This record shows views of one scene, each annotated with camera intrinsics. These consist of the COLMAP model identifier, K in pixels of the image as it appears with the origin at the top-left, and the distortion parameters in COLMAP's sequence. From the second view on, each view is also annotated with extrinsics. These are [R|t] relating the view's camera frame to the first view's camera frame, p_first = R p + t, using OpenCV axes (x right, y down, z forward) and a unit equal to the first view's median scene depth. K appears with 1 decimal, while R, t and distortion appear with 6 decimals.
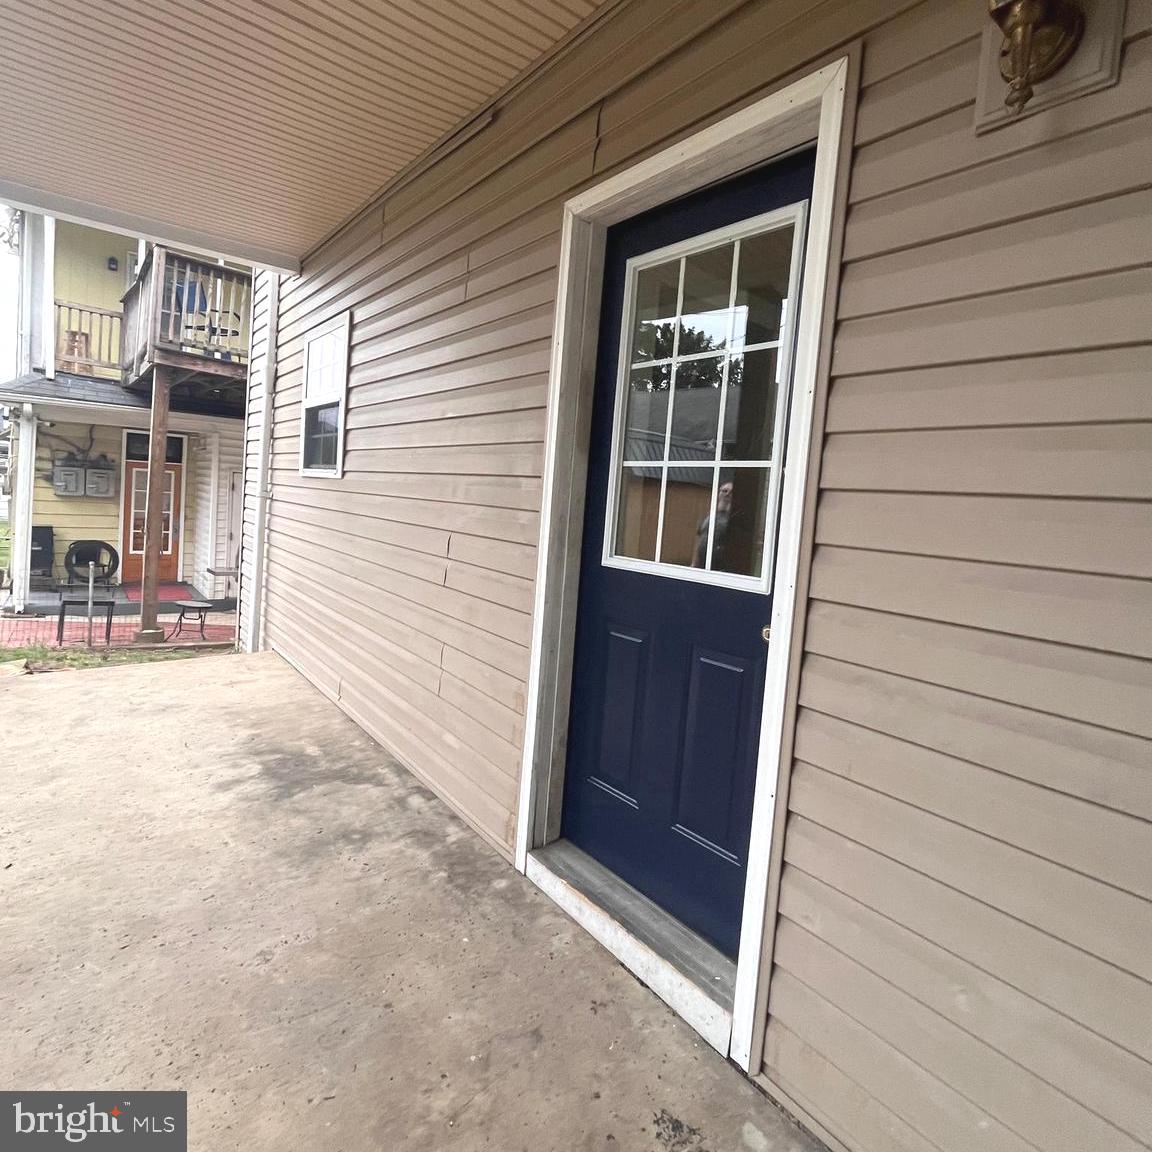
lens RADIAL K [[694.3, 0, 574.2], [0, 694.3, 577.3], [0, 0, 1]] dist [-0.000814, 0.006583]
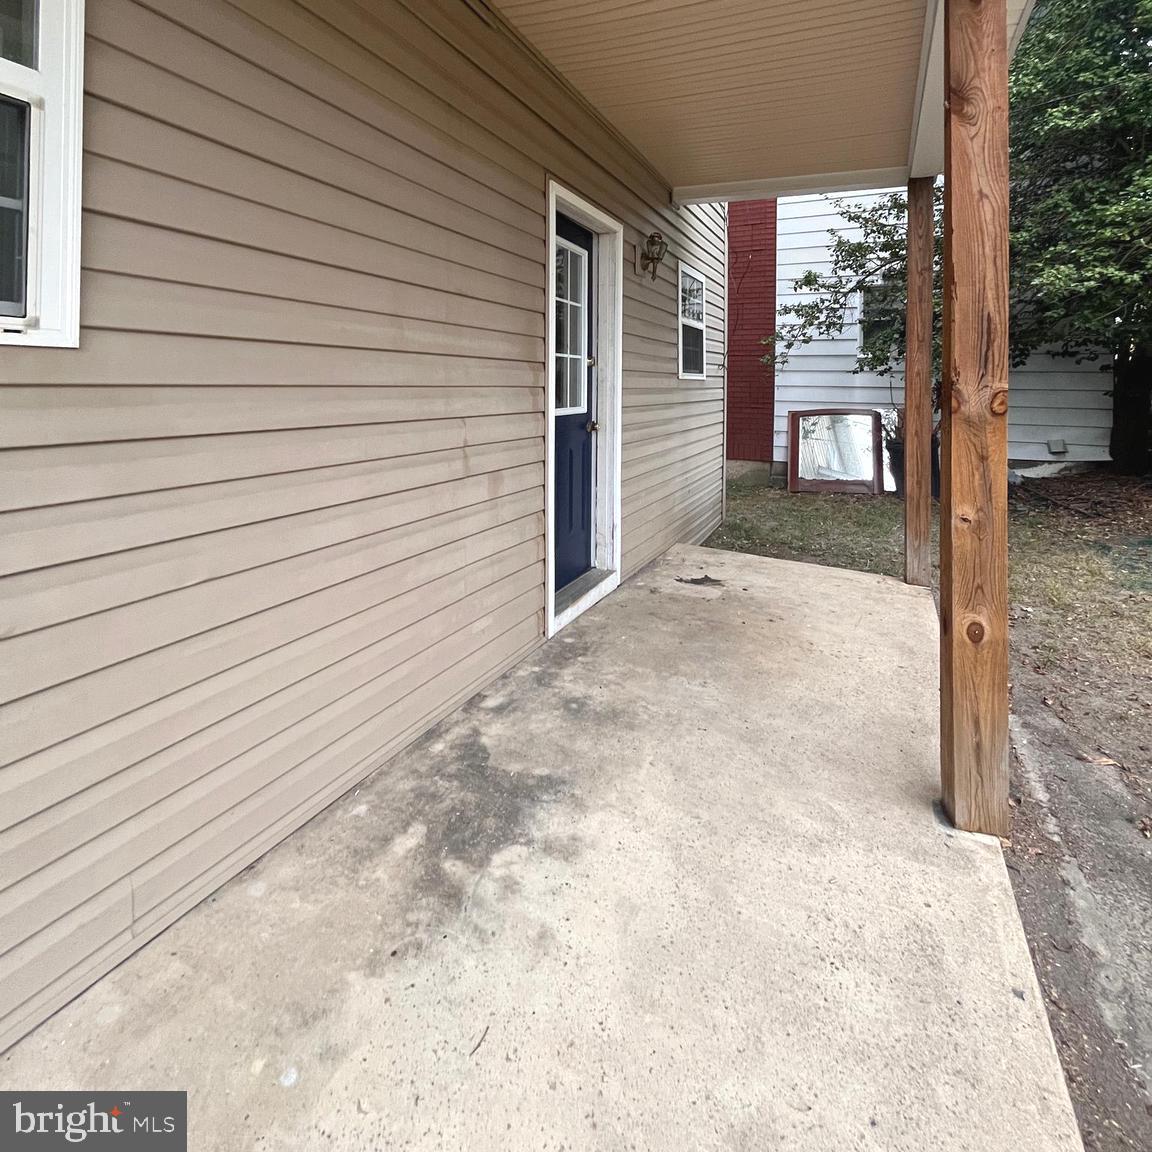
lens RADIAL K [[694.3, 0, 572.9], [0, 694.3, 570.5], [0, 0, 1]] dist [-0.000814, 0.006583]
pose [[-0.500450, -0.315926, 0.806065, -0.907572], [0.042558, 0.920941, 0.387372, -0.196479], [-0.864719, 0.228165, -0.447439, 1.165377]]
